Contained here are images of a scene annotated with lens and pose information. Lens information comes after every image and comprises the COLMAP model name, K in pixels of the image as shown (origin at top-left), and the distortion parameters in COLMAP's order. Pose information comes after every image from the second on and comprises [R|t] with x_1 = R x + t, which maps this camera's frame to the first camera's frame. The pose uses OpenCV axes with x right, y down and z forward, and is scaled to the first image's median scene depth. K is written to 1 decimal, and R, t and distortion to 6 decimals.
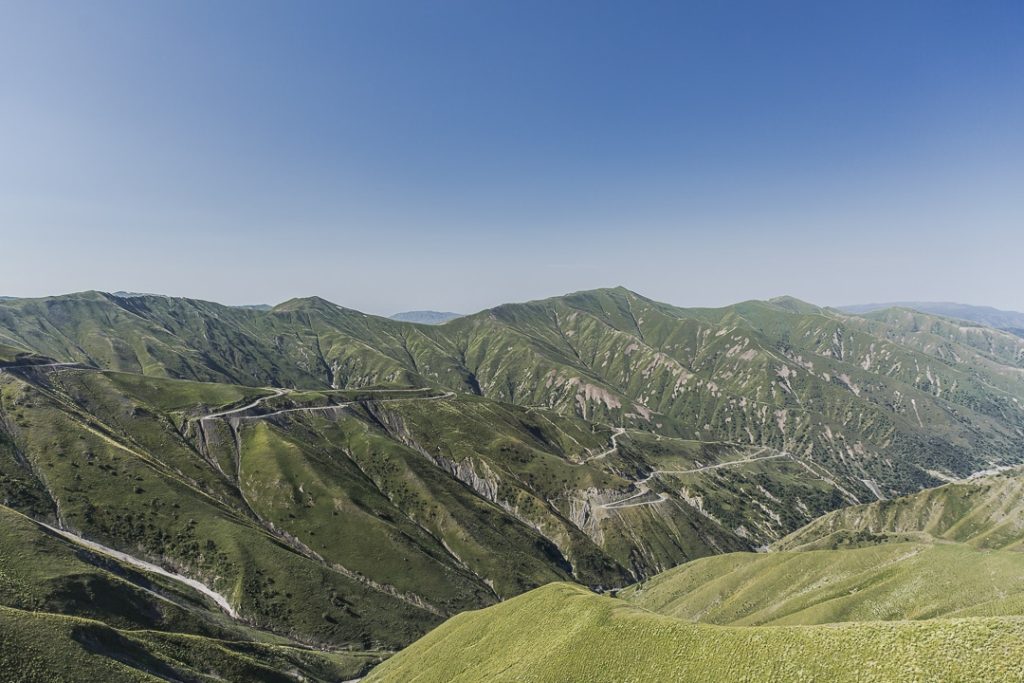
lens RADIAL K [[770.5, 0, 512.3], [0, 770.5, 342.1], [0, 0, 1]] dist [0.001807, 0.001583]
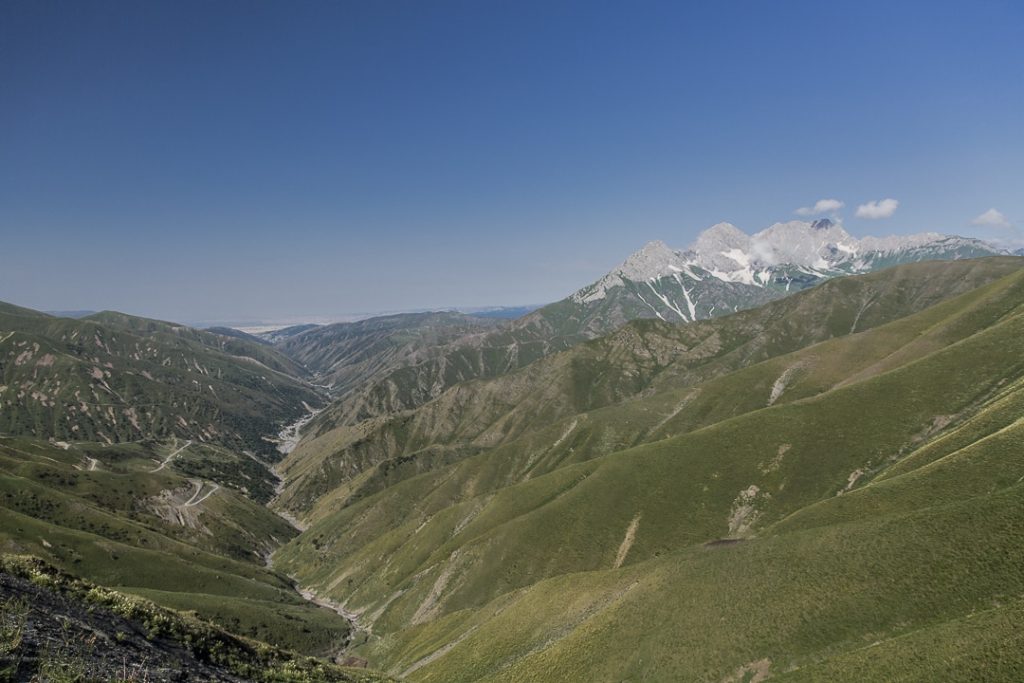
lens RADIAL K [[770.5, 0, 512.3], [0, 770.5, 339.5], [0, 0, 1]] dist [0.001807, 0.001583]
pose [[0.301463, -0.043030, 0.952507, -0.429792], [0.075456, 0.996925, 0.021155, 0.015549], [-0.950488, 0.065495, 0.303782, 0.217849]]
